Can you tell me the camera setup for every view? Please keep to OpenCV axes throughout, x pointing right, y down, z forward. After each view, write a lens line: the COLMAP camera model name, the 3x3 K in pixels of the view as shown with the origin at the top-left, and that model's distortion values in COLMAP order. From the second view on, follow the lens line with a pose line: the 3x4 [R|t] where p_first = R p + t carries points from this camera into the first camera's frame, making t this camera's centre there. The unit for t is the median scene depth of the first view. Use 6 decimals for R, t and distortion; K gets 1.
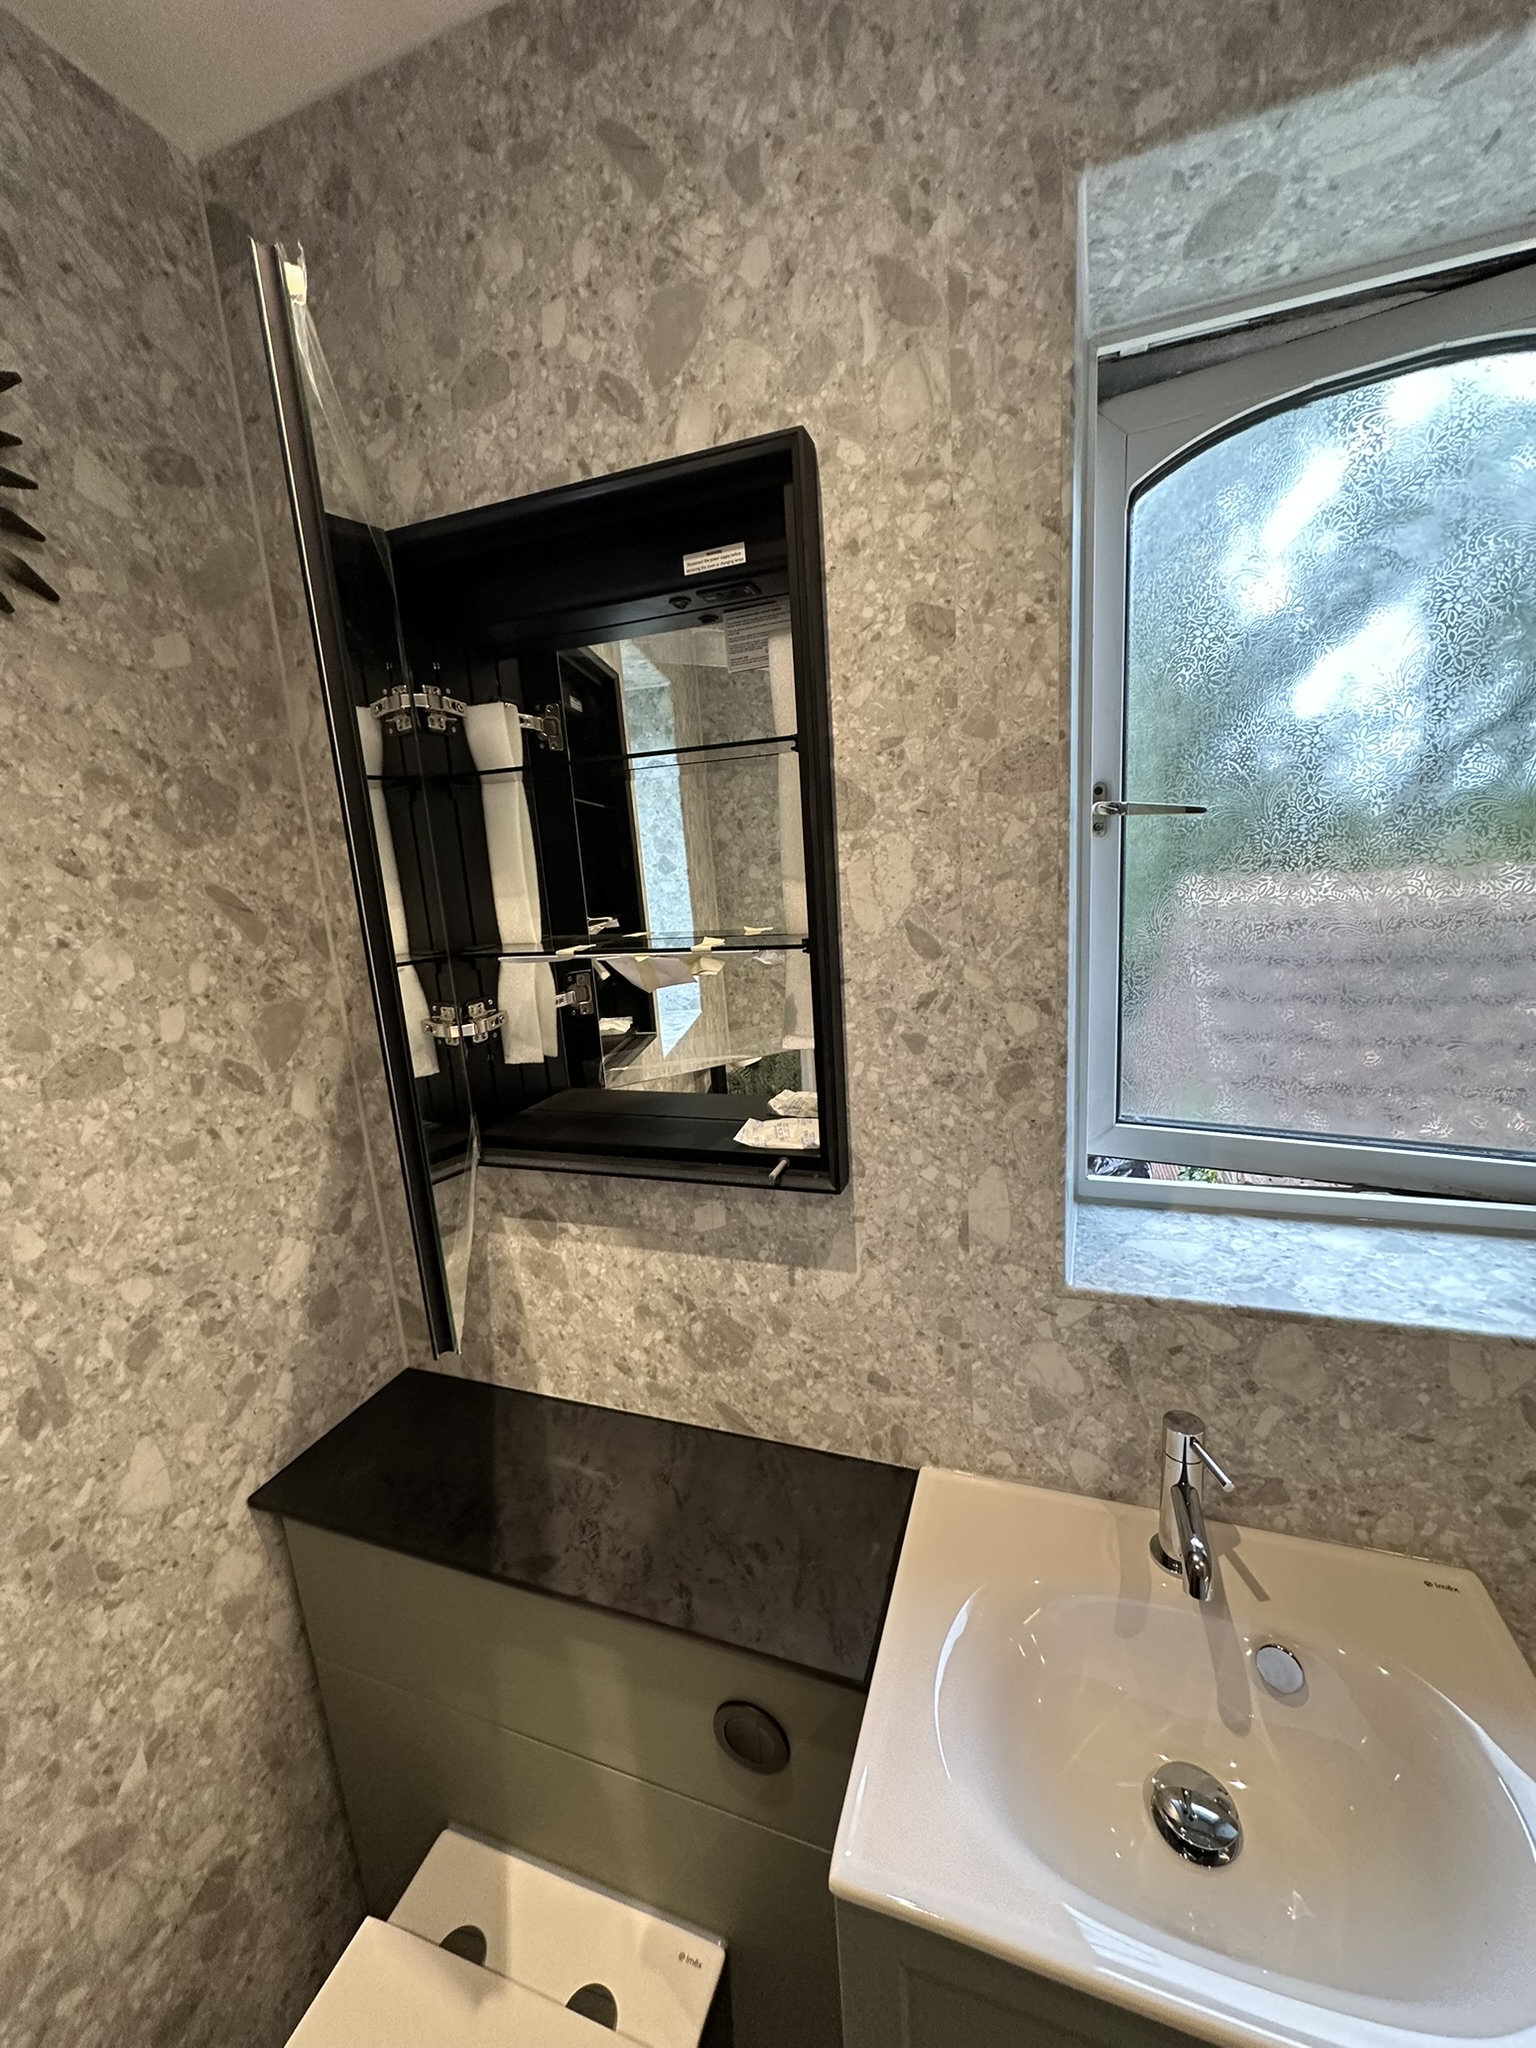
lens RADIAL K [[813.0, 0, 770.5], [0, 813.0, 1020.2], [0, 0, 1]] dist [-0.002317, 0.000173]
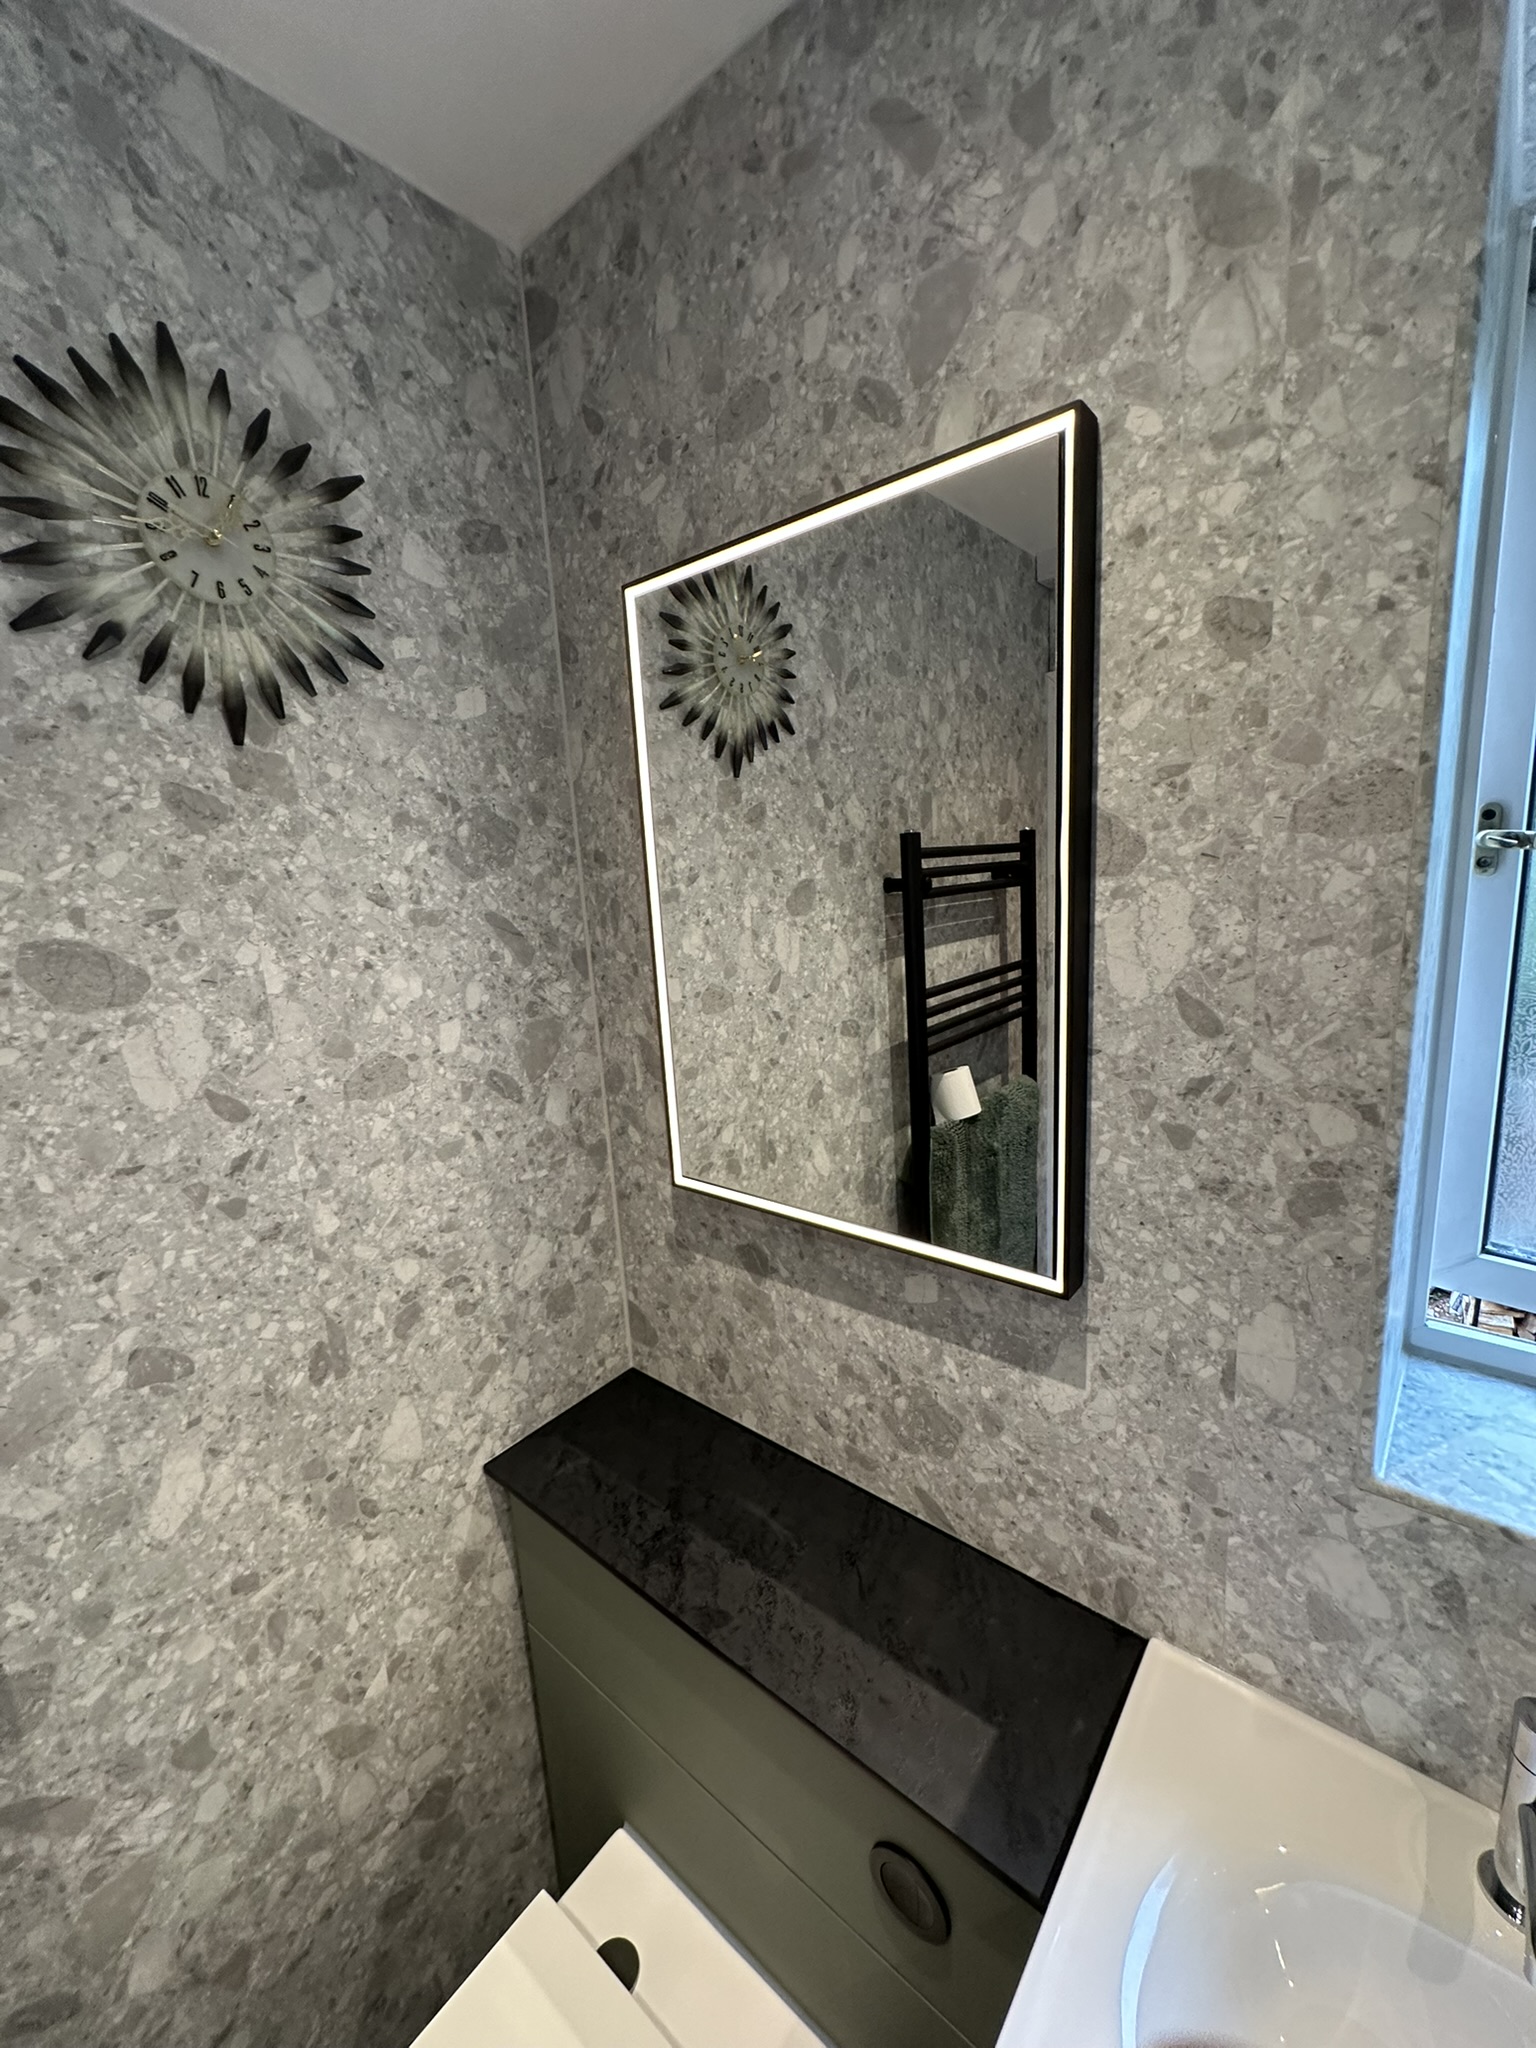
lens RADIAL K [[813.0, 0, 769.6], [0, 813.0, 1020.4], [0, 0, 1]] dist [-0.002317, 0.000173]
pose [[0.939866, 0.073422, -0.333558, 0.053606], [-0.071694, 0.997273, 0.017506, -0.070906], [0.333934, 0.007461, 0.942567, 0.090423]]
